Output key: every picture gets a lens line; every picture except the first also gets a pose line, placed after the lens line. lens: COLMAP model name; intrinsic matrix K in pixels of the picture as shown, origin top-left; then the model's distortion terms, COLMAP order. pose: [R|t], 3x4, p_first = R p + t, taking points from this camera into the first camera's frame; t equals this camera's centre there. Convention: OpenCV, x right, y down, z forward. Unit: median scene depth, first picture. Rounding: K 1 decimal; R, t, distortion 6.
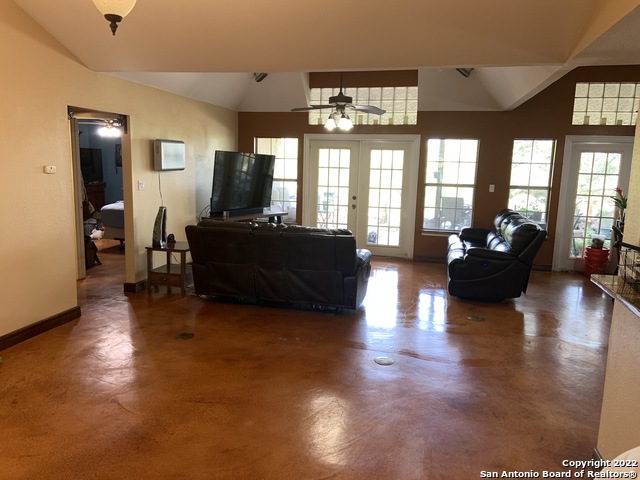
lens RADIAL K [[496.4, 0, 306.9], [0, 496.4, 232.7], [0, 0, 1]] dist [0.090533, -0.099791]
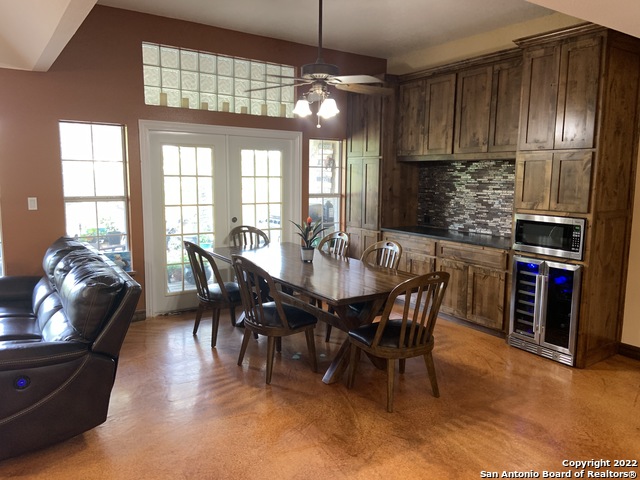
lens RADIAL K [[496.4, 0, 325.4], [0, 496.4, 239.3], [0, 0, 1]] dist [0.090533, -0.099791]
pose [[0.668183, -0.120902, 0.734108, 0.162210], [0.112487, 0.991782, 0.060953, -0.045474], [-0.735444, 0.041850, 0.676291, 0.359780]]
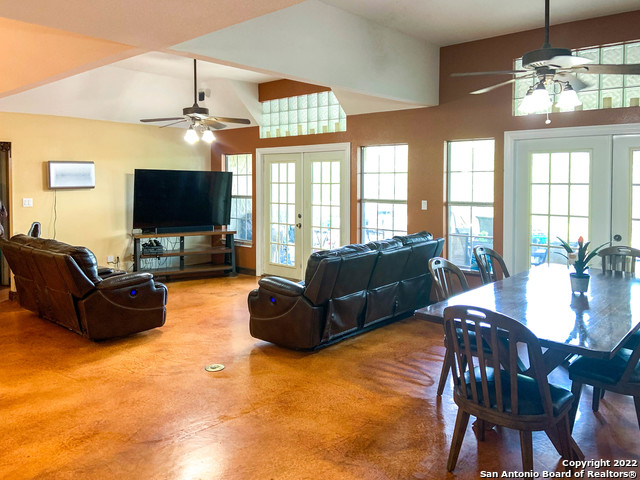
lens RADIAL K [[496.4, 0, 311.9], [0, 496.4, 226.1], [0, 0, 1]] dist [0.090533, -0.099791]
pose [[0.879848, 0.016557, -0.474967, 0.598910], [-0.041918, 0.998202, -0.042854, -0.015669], [0.473403, 0.057614, 0.878959, 0.242879]]
